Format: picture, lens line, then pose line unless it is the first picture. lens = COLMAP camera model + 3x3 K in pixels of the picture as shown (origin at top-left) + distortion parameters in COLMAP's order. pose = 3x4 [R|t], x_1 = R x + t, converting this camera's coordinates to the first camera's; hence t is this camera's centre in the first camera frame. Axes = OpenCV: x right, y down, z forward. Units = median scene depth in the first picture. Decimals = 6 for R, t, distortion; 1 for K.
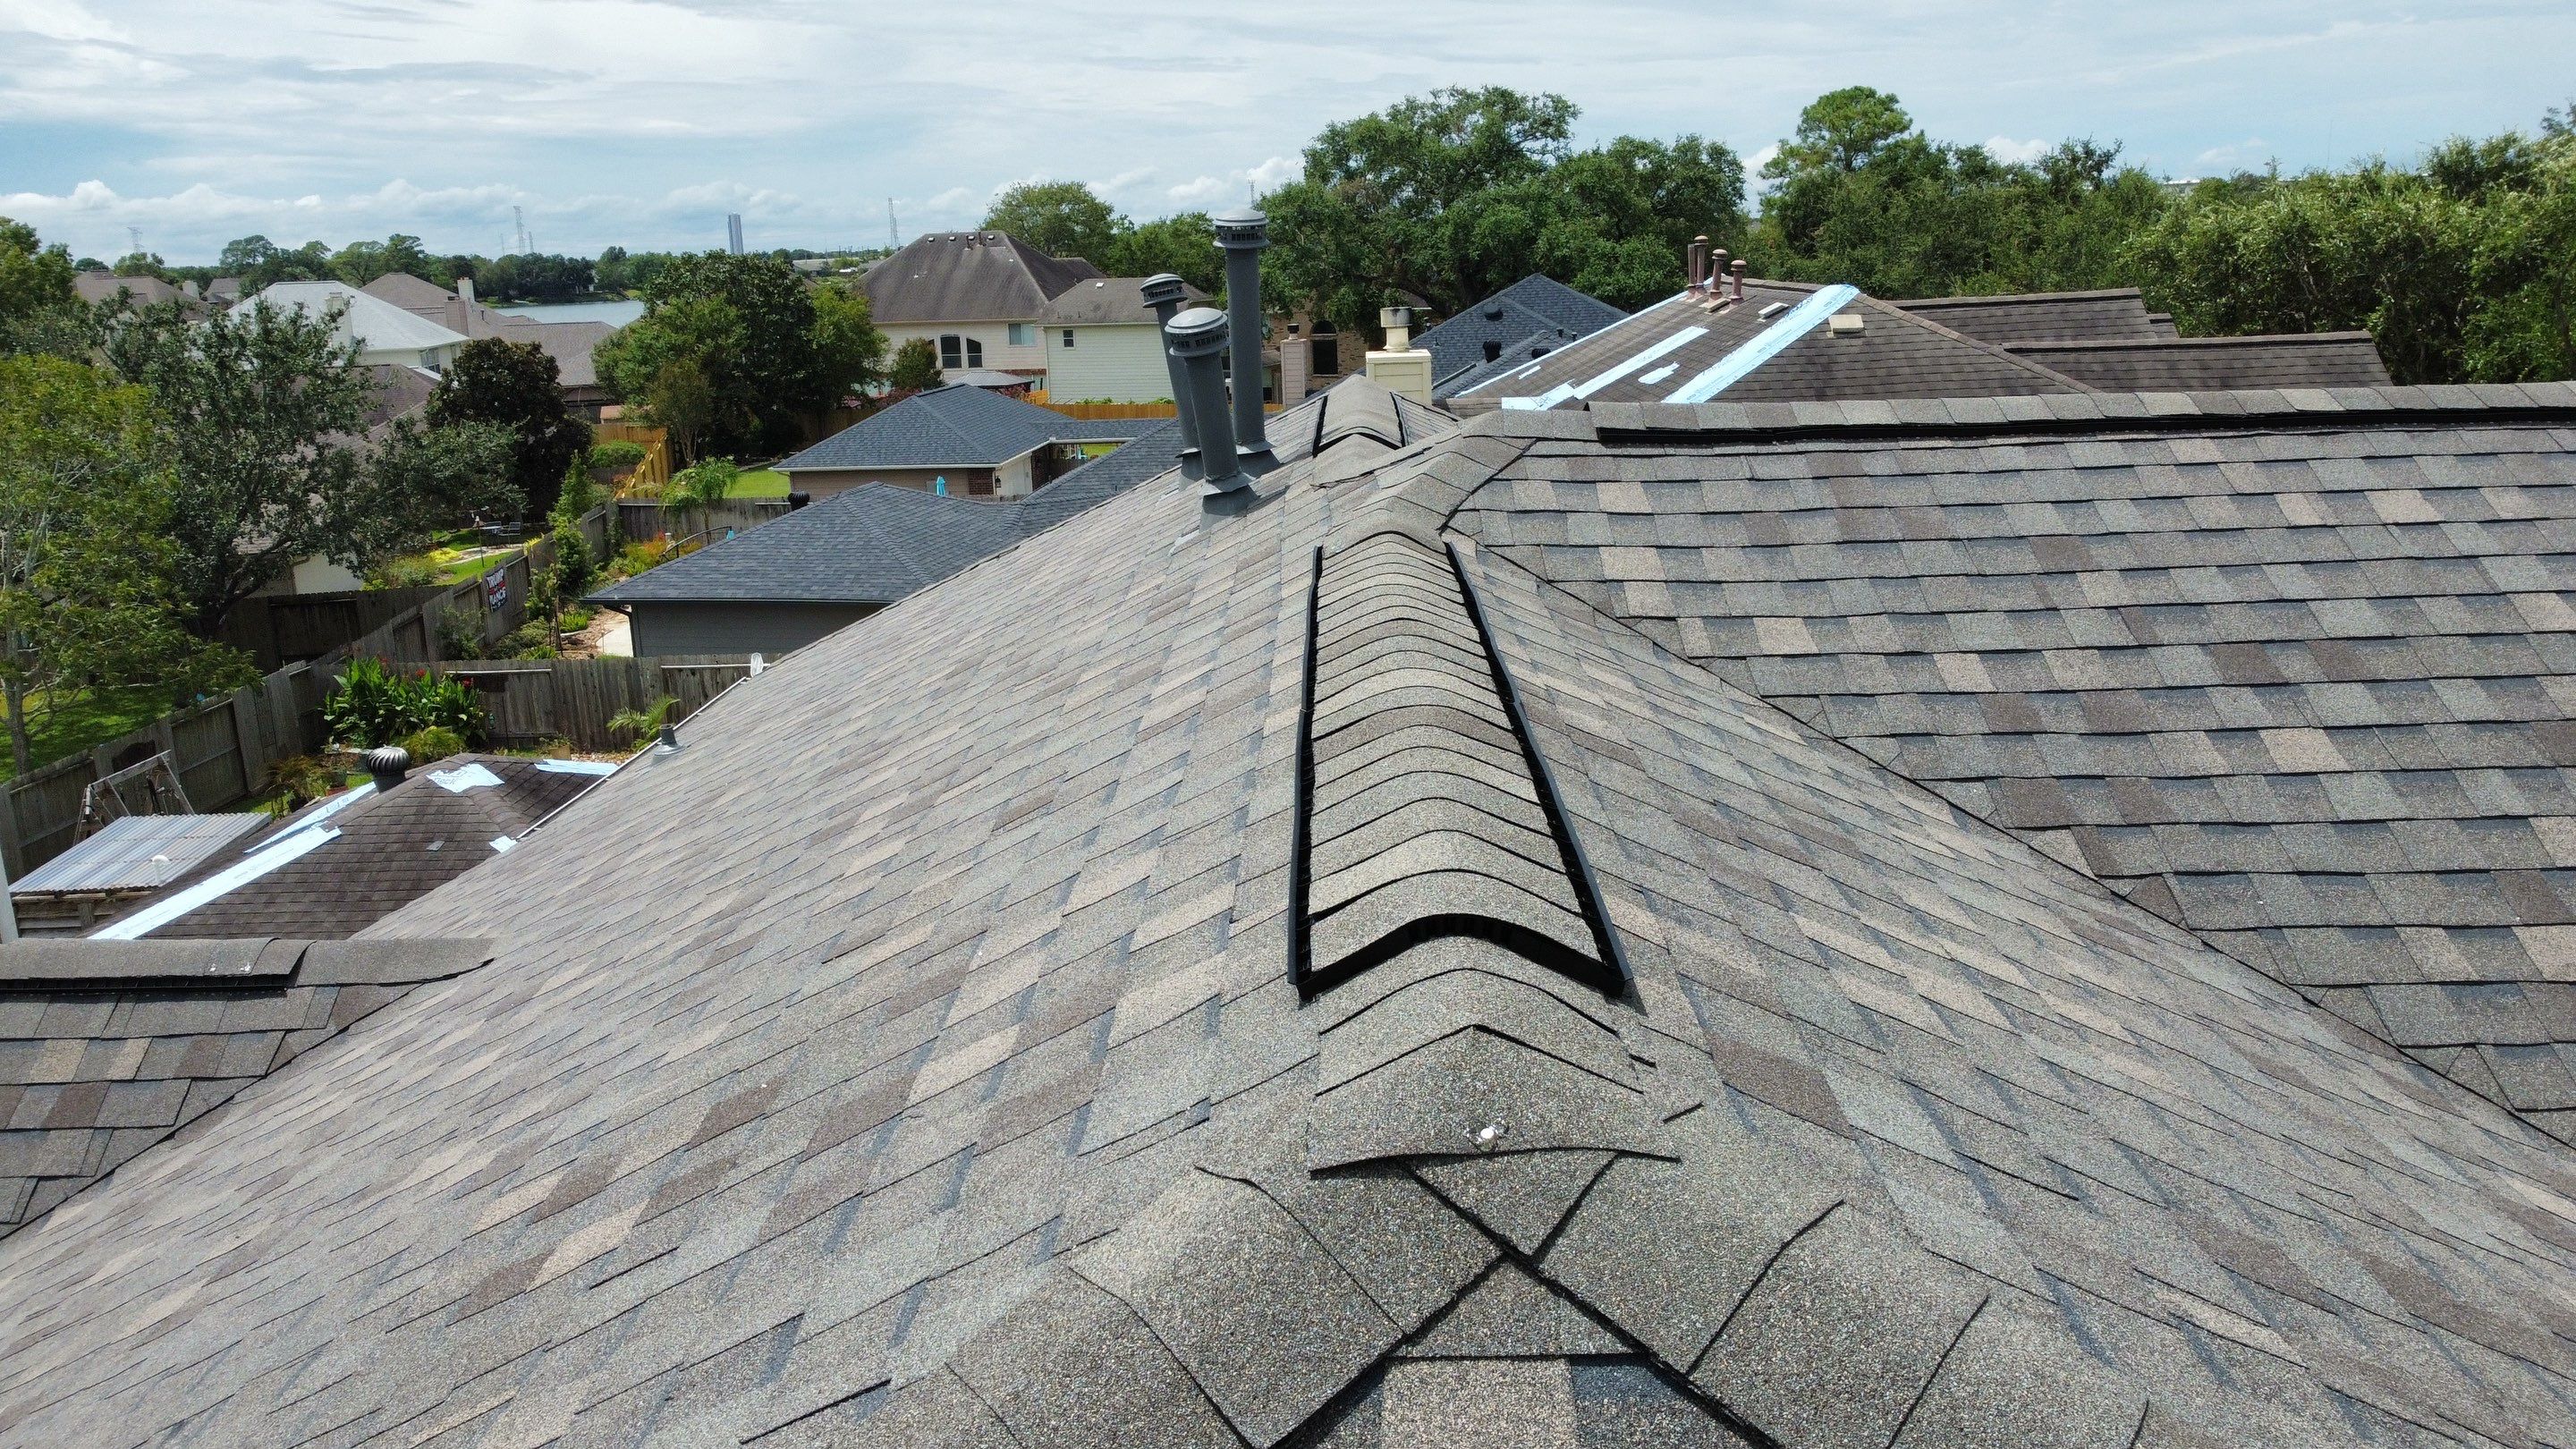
lens RADIAL K [[1950.4, 0, 1275.7], [0, 1950.4, 723.5], [0, 0, 1]] dist [-0.000459, -0.001651]
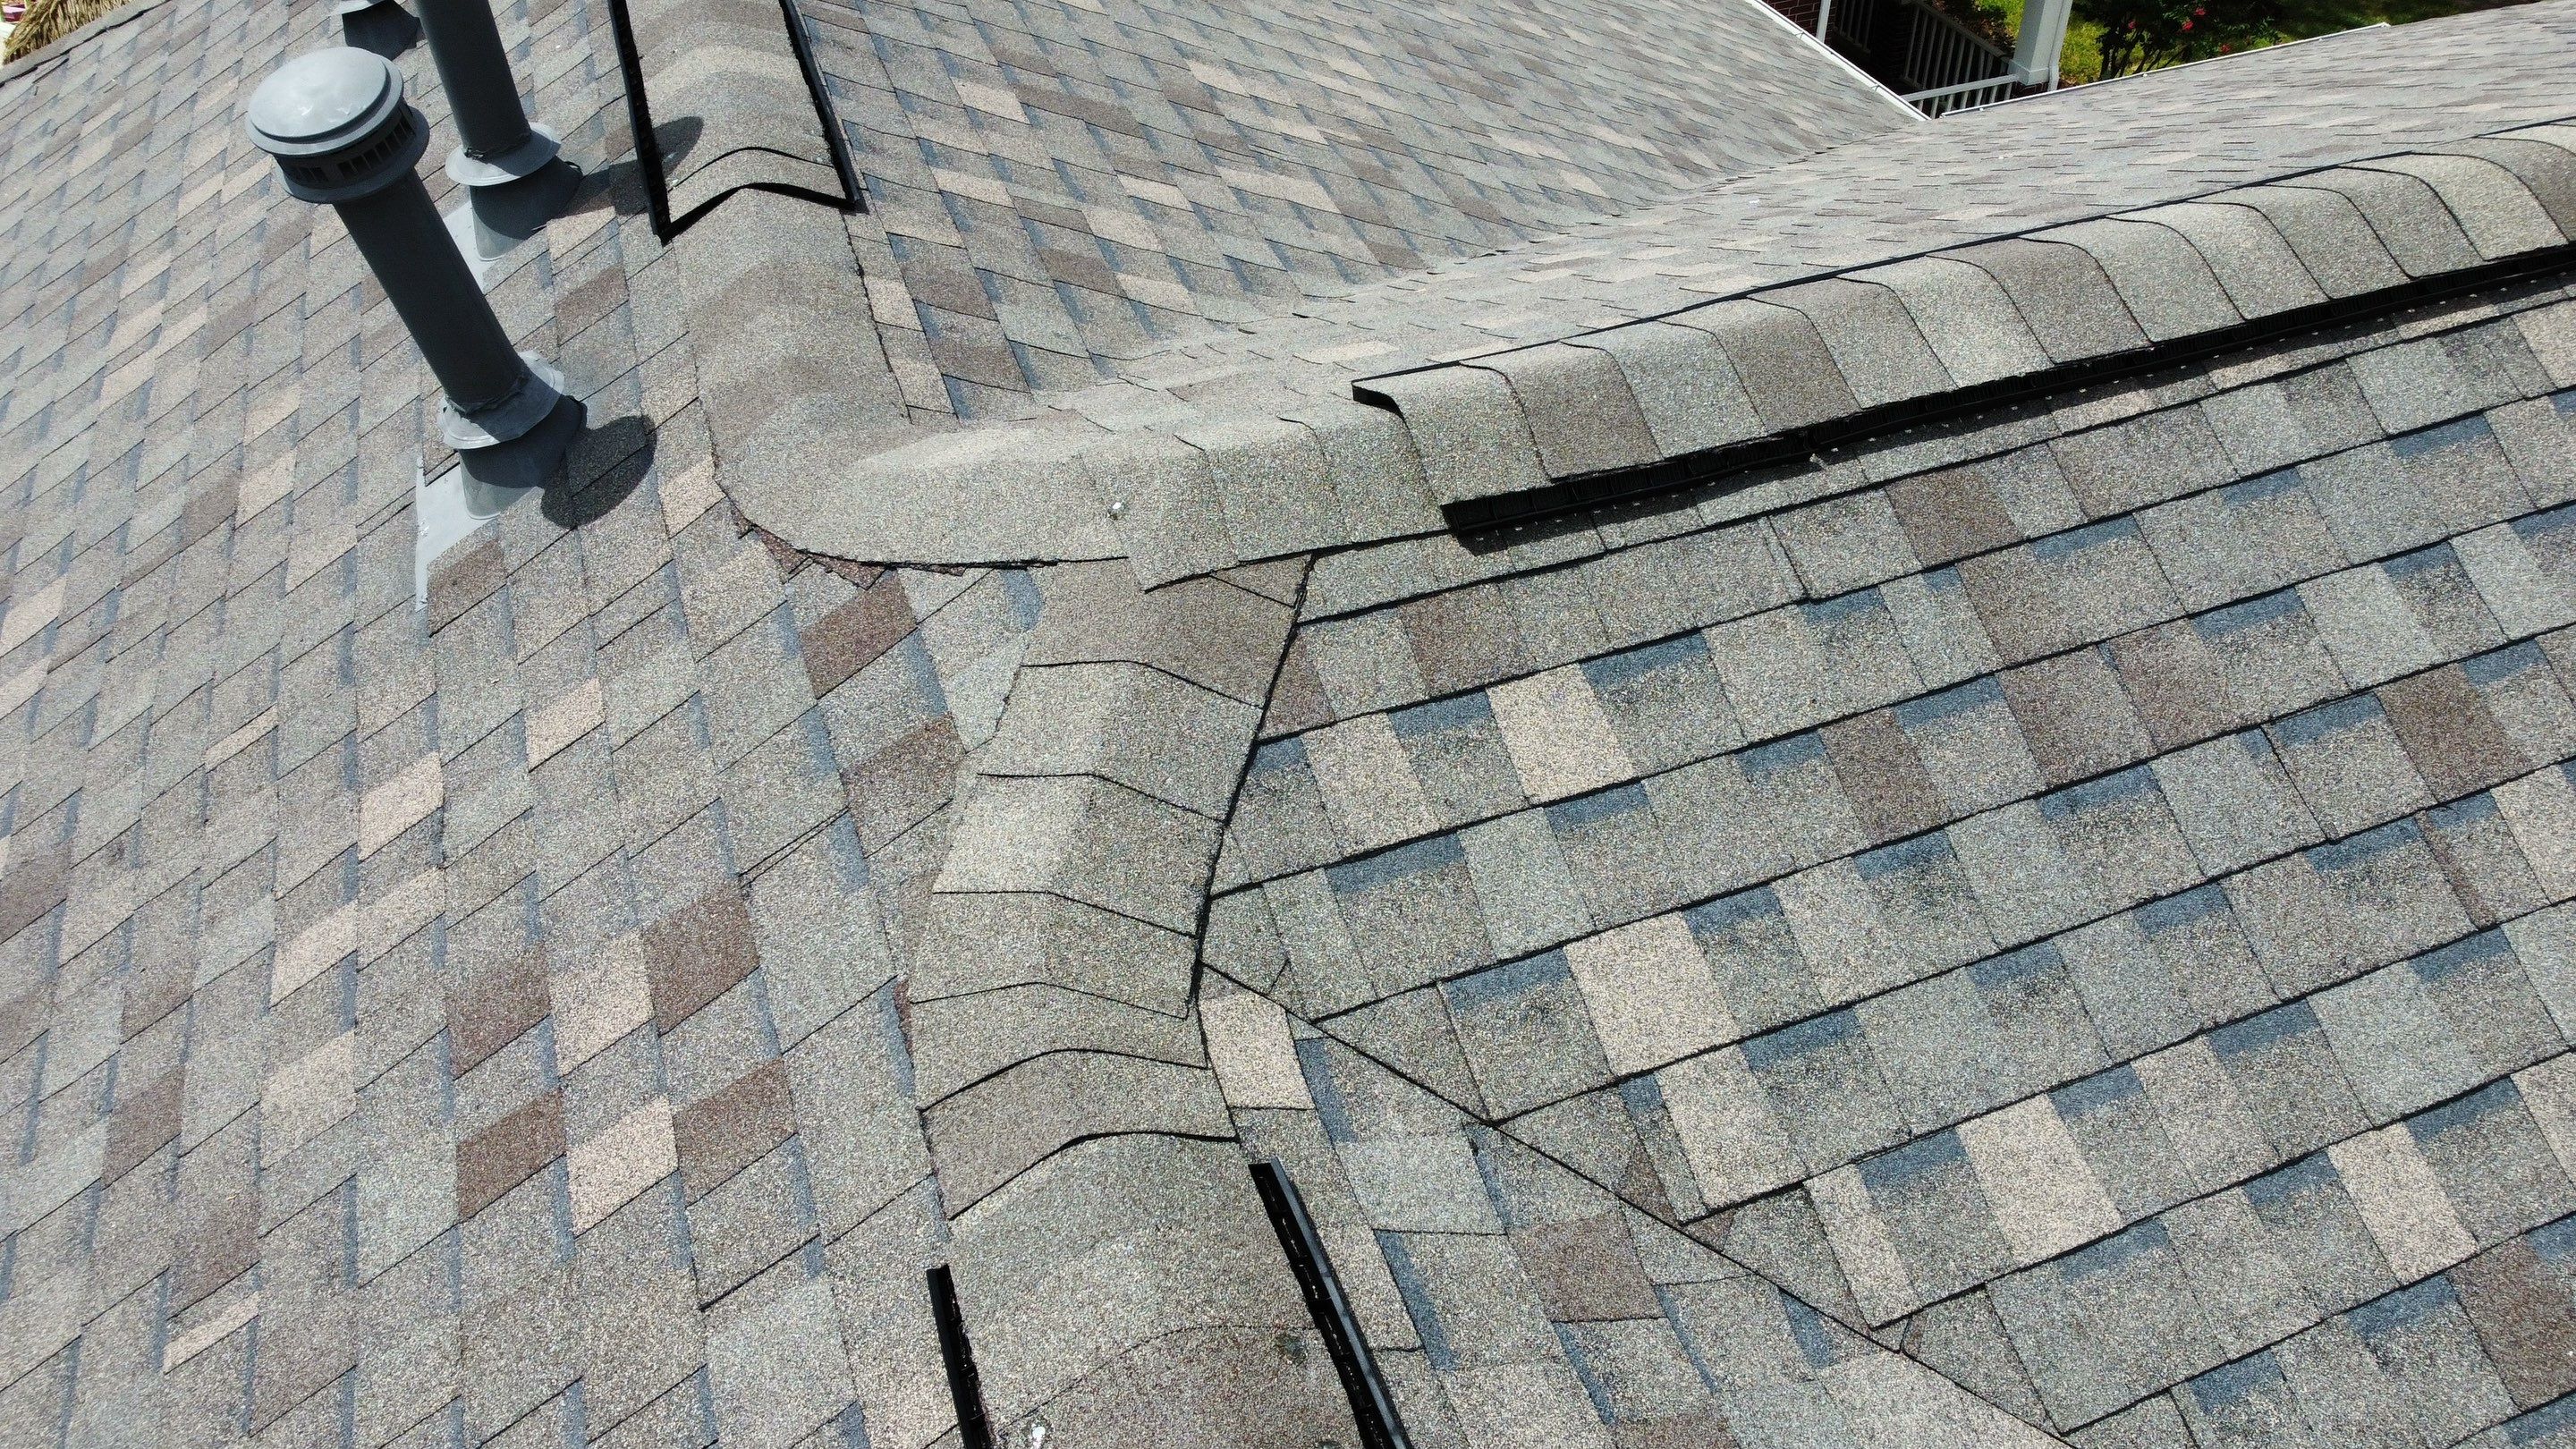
lens RADIAL K [[1950.4, 0, 1275.7], [0, 1950.4, 723.5], [0, 0, 1]] dist [-0.000459, -0.001651]
pose [[0.935102, -0.244100, 0.256905, 0.010414], [0.097311, 0.873945, 0.476183, -0.328185], [-0.340757, -0.420280, 0.840981, 0.662132]]
